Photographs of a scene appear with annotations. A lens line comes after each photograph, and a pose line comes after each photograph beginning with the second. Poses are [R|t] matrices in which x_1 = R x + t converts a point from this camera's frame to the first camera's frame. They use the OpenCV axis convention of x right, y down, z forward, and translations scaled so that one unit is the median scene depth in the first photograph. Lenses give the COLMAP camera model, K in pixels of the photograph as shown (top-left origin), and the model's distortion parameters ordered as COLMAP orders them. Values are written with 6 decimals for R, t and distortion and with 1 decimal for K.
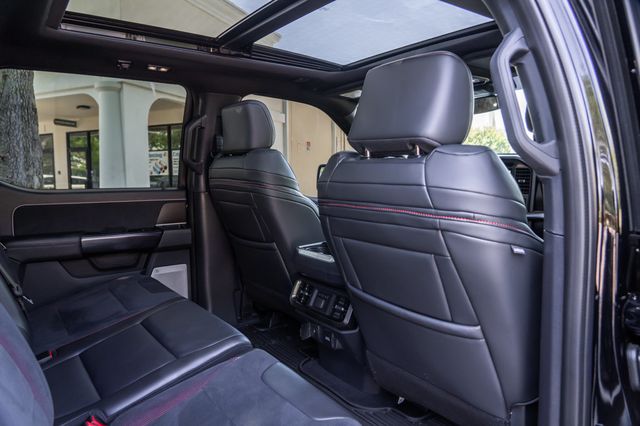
lens RADIAL K [[434.4, 0, 317.6], [0, 434.4, 211.9], [0, 0, 1]] dist [-0.017068, 0.000640]
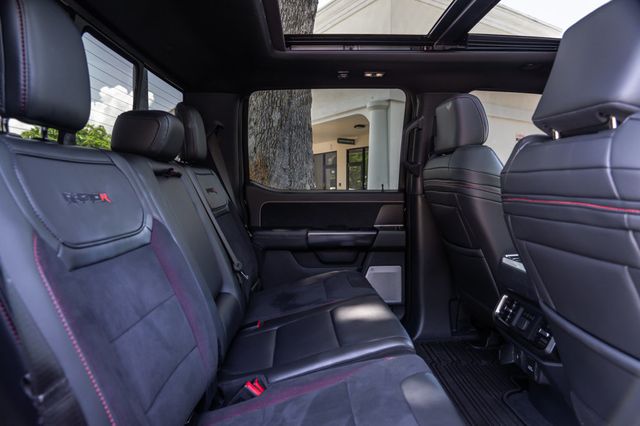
lens RADIAL K [[434.4, 0, 317.6], [0, 434.4, 211.9], [0, 0, 1]] dist [-0.017068, 0.000640]
pose [[0.823357, 0.032120, -0.566614, 0.123398], [-0.048973, 0.998694, -0.014549, 0.022476], [0.565407, 0.039727, 0.823855, 0.069187]]
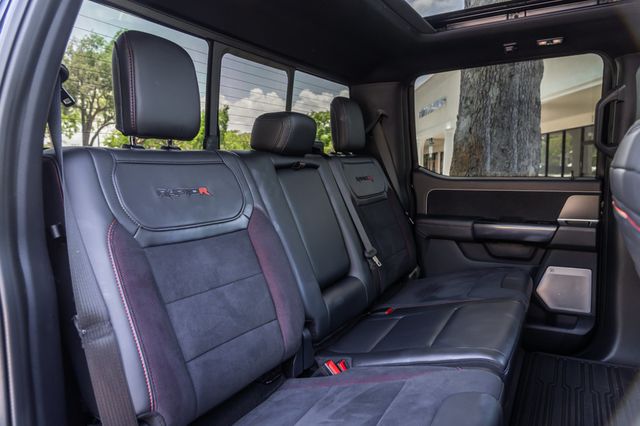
lens RADIAL K [[434.4, 0, 317.6], [0, 434.4, 211.9], [0, 0, 1]] dist [-0.017068, 0.000640]
pose [[0.404450, 0.088135, -0.910304, 0.269152], [-0.070319, 0.995396, 0.065130, -0.008595], [0.911853, 0.037670, 0.408785, 0.215750]]
